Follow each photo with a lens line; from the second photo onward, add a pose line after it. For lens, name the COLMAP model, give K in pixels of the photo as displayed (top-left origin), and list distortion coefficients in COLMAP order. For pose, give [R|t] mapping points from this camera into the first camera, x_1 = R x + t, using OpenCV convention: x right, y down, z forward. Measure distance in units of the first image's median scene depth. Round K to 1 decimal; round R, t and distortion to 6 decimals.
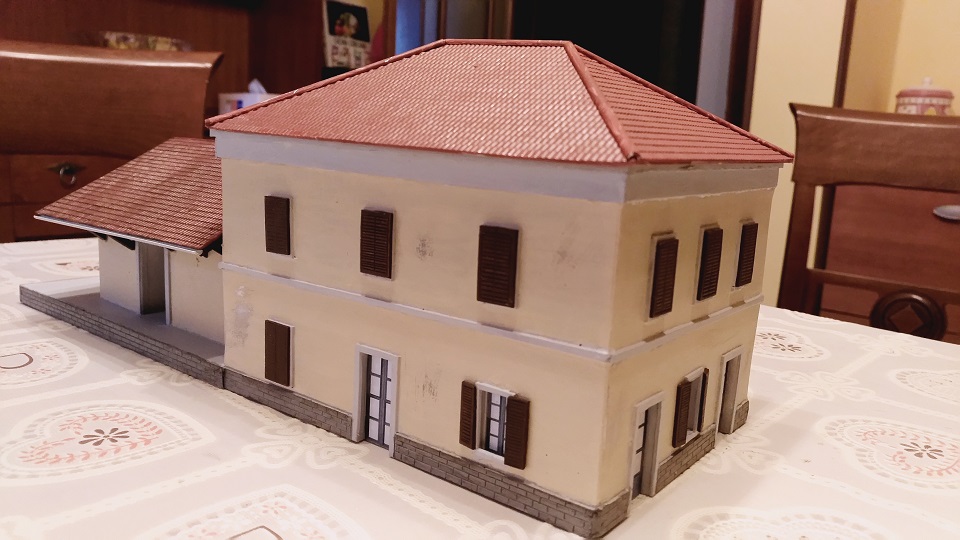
lens RADIAL K [[742.8, 0, 478.0], [0, 742.8, 264.6], [0, 0, 1]] dist [0.009290, 0.010614]
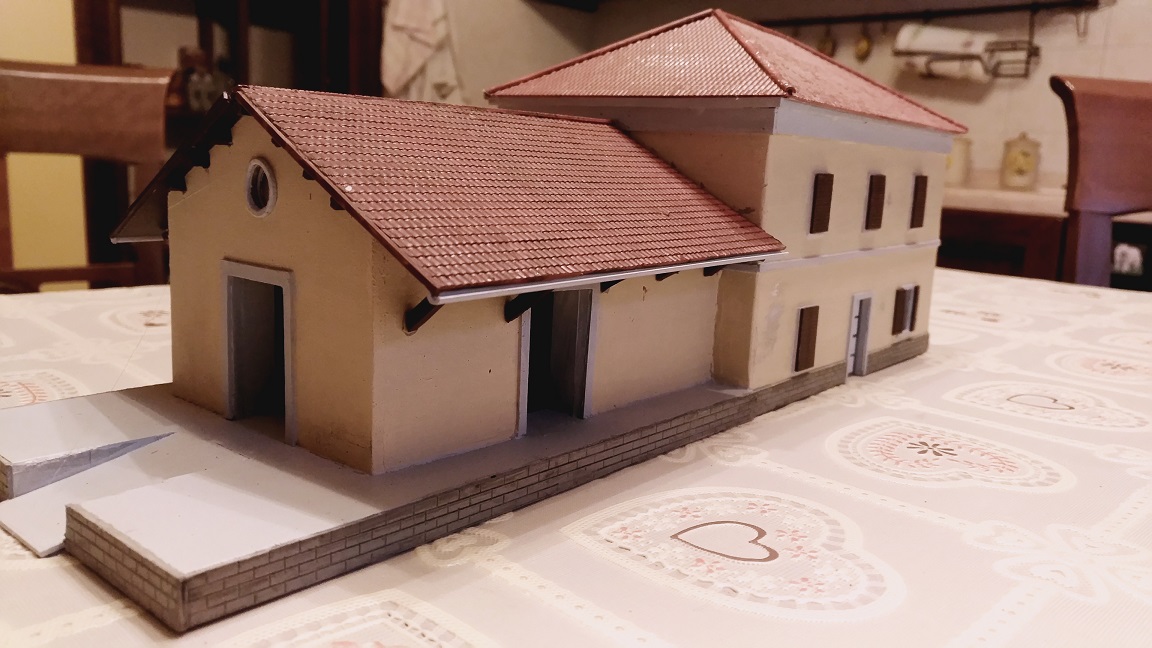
lens RADIAL K [[939.5, 0, 576.0], [0, 939.5, 324.0], [0, 0, 1]] dist [-0.090021, -0.000854]
pose [[0.048730, -0.246196, 0.967994, -1.385709], [0.118515, 0.963724, 0.239144, -0.210834], [-0.991756, 0.103069, 0.076140, 1.163699]]
